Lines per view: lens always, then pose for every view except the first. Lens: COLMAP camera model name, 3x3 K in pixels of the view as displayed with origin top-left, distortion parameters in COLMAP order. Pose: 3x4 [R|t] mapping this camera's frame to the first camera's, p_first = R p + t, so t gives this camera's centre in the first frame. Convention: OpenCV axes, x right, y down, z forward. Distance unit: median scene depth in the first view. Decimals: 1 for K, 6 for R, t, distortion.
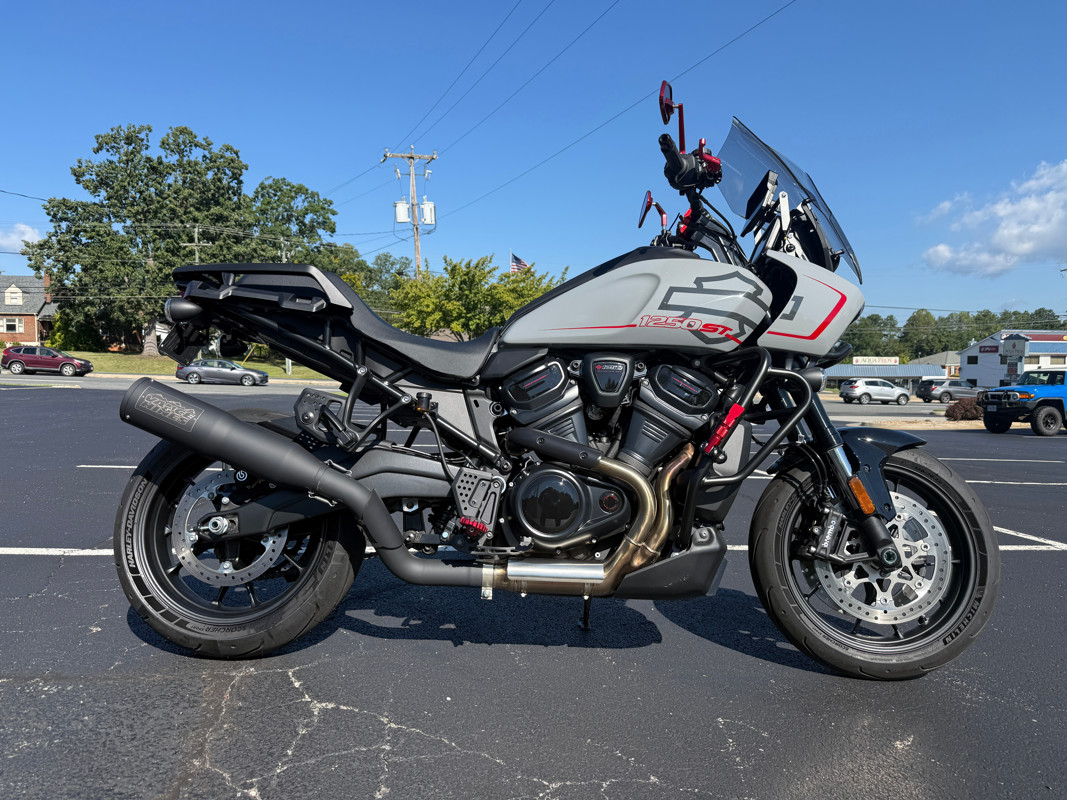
lens RADIAL K [[764.3, 0, 523.8], [0, 764.3, 427.5], [0, 0, 1]] dist [0.055842, -0.075315]
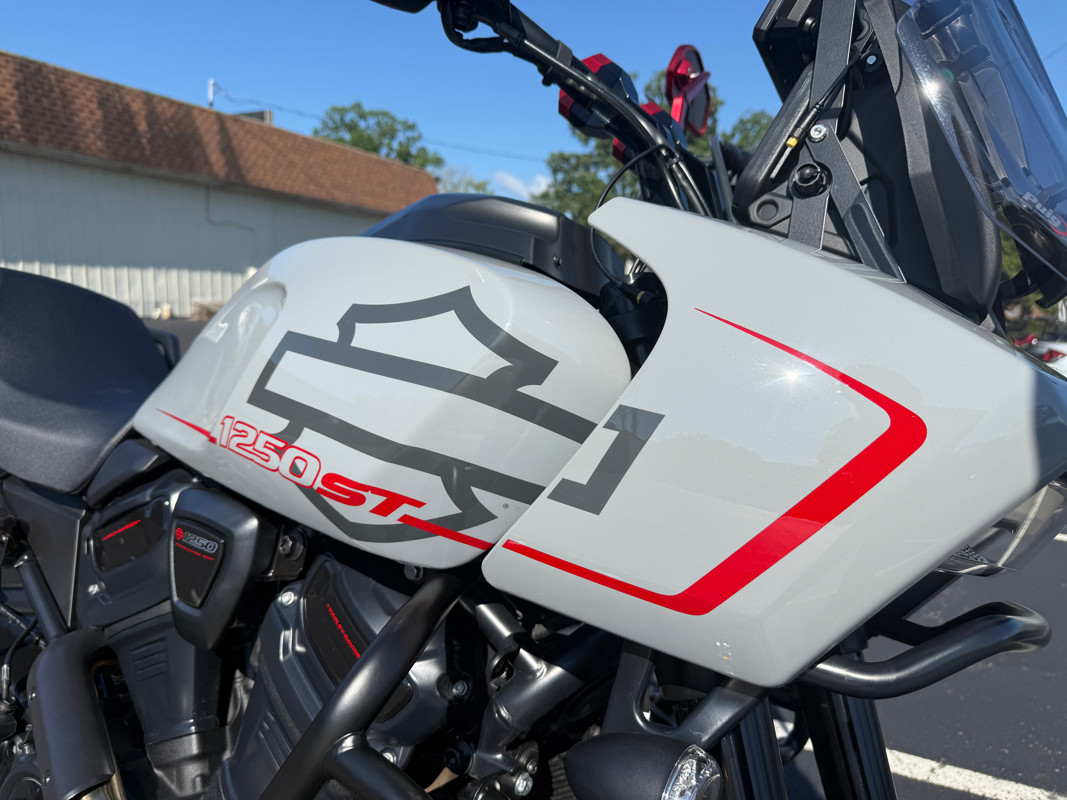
lens RADIAL K [[764.3, 0, 528.2], [0, 764.3, 405.4], [0, 0, 1]] dist [0.055842, -0.075315]
pose [[0.820297, 0.103963, -0.562409, 0.039262], [-0.074554, 0.994387, 0.075075, -0.016089], [0.567058, -0.019654, 0.823444, 0.069202]]
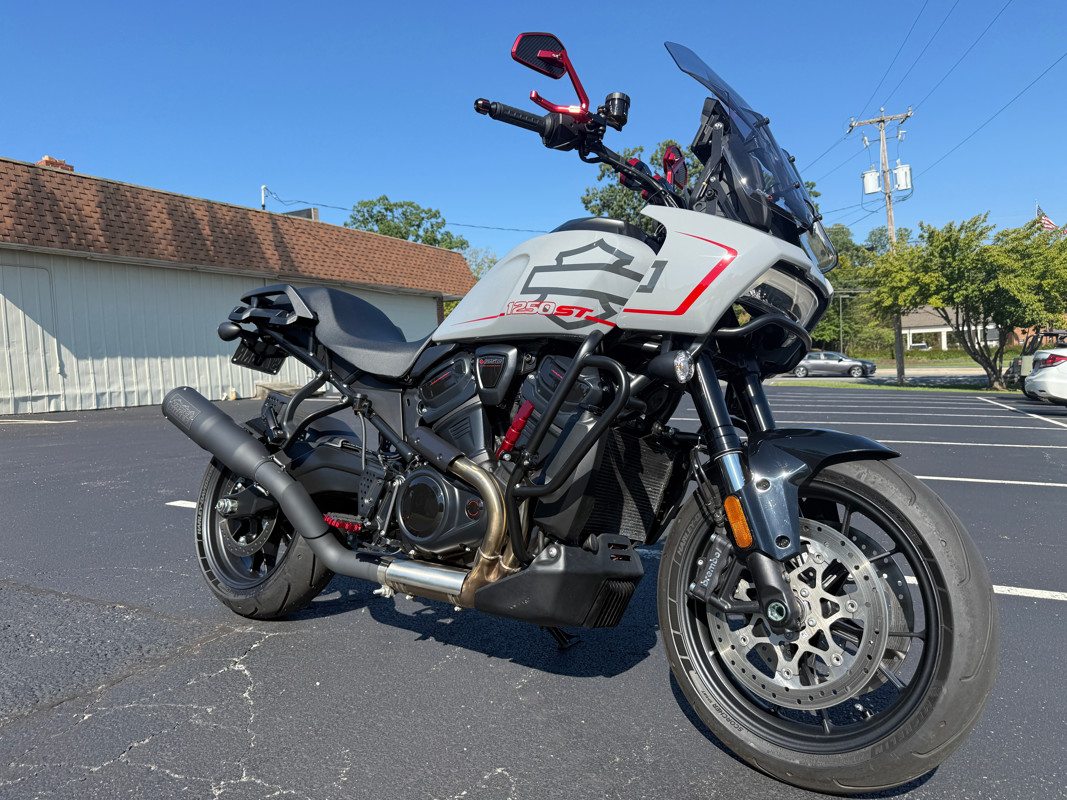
lens RADIAL K [[764.3, 0, 537.2], [0, 764.3, 411.2], [0, 0, 1]] dist [0.055842, -0.075315]
pose [[0.807097, -0.007316, -0.590373, 0.061754], [0.002906, 0.999960, -0.008420, -0.000964], [0.590411, 0.005080, 0.807087, 0.025661]]
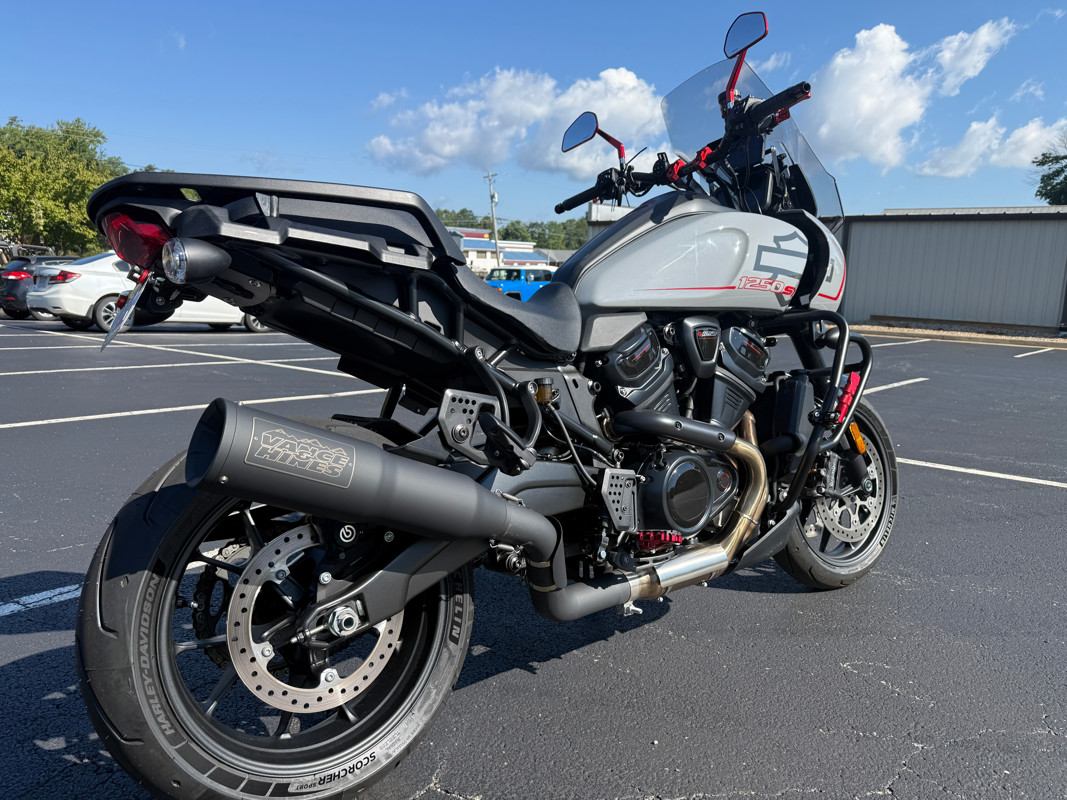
lens RADIAL K [[764.3, 0, 546.6], [0, 764.3, 432.5], [0, 0, 1]] dist [0.055842, -0.075315]
pose [[0.761514, -0.126388, 0.635706, -0.055247], [0.027998, 0.986302, 0.162554, -0.010246], [-0.647543, -0.105989, 0.754622, 0.037591]]
